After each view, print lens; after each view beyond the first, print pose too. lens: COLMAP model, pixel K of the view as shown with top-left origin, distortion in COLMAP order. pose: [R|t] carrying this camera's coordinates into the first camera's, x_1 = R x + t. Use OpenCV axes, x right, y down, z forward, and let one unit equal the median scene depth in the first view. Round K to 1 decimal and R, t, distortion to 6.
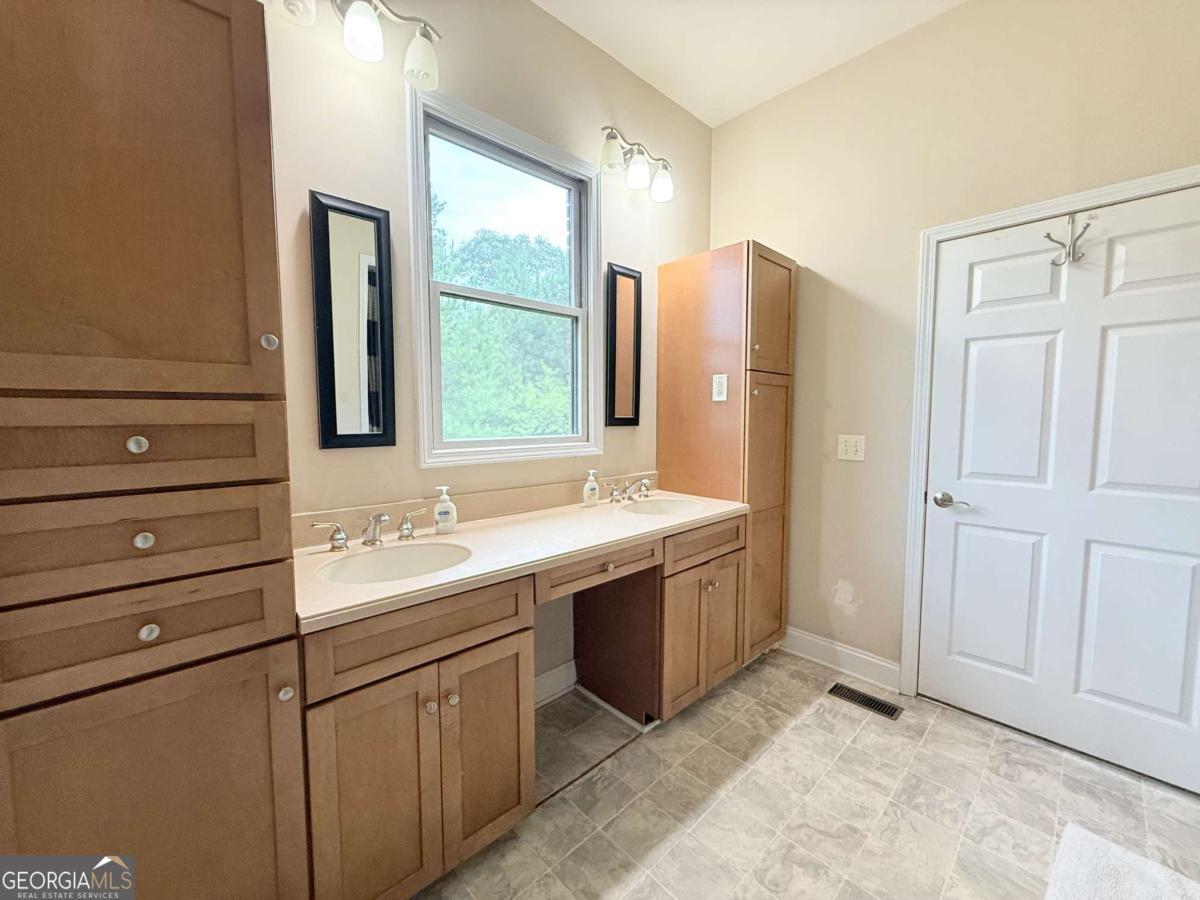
lens RADIAL K [[477.5, 0, 601.5], [0, 477.5, 456.3], [0, 0, 1]] dist [0.000059, 0.001292]
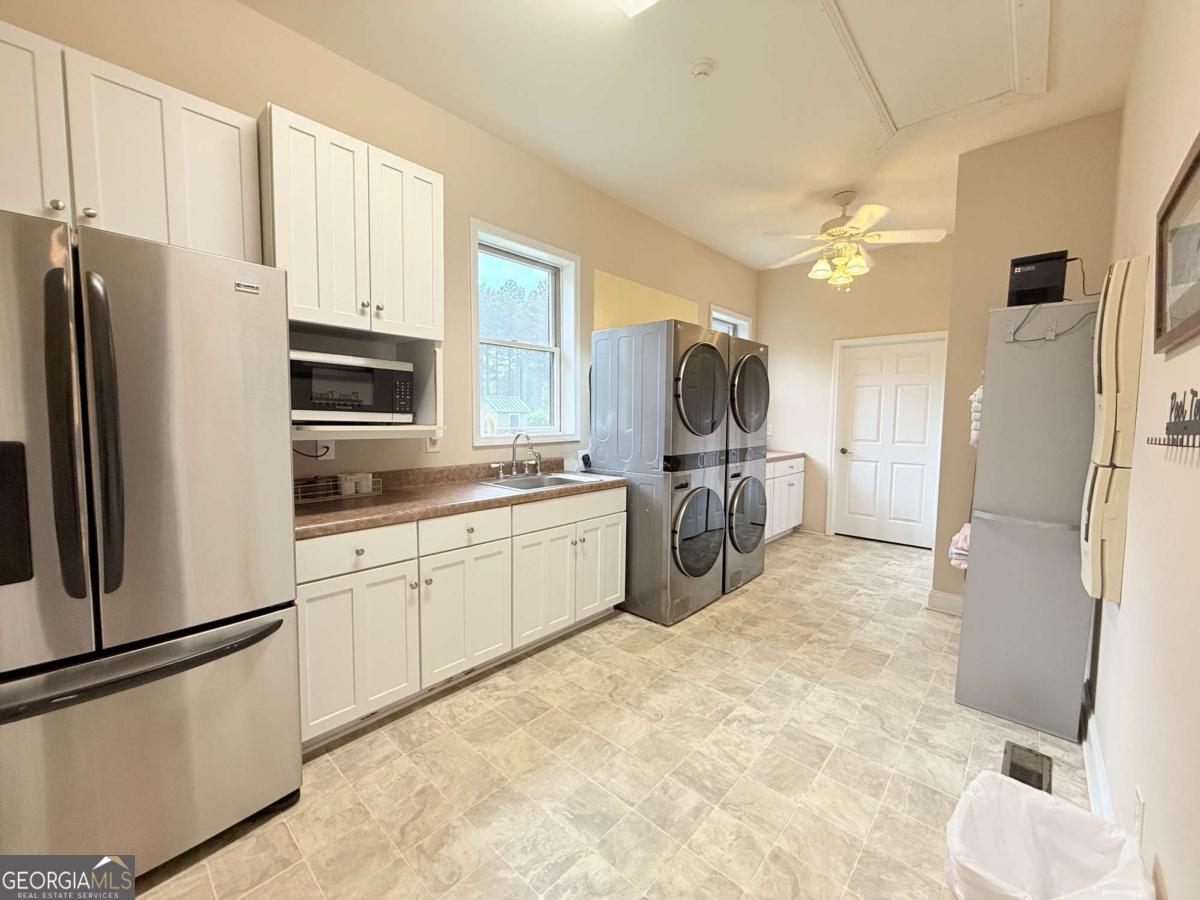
lens RADIAL K [[477.5, 0, 623.6], [0, 477.5, 440.2], [0, 0, 1]] dist [0.000059, 0.001292]
pose [[-0.101227, -0.049347, 0.993639, -1.331548], [0.069895, 0.995948, 0.056582, -0.089323], [-0.992405, 0.075178, -0.097368, 1.441650]]
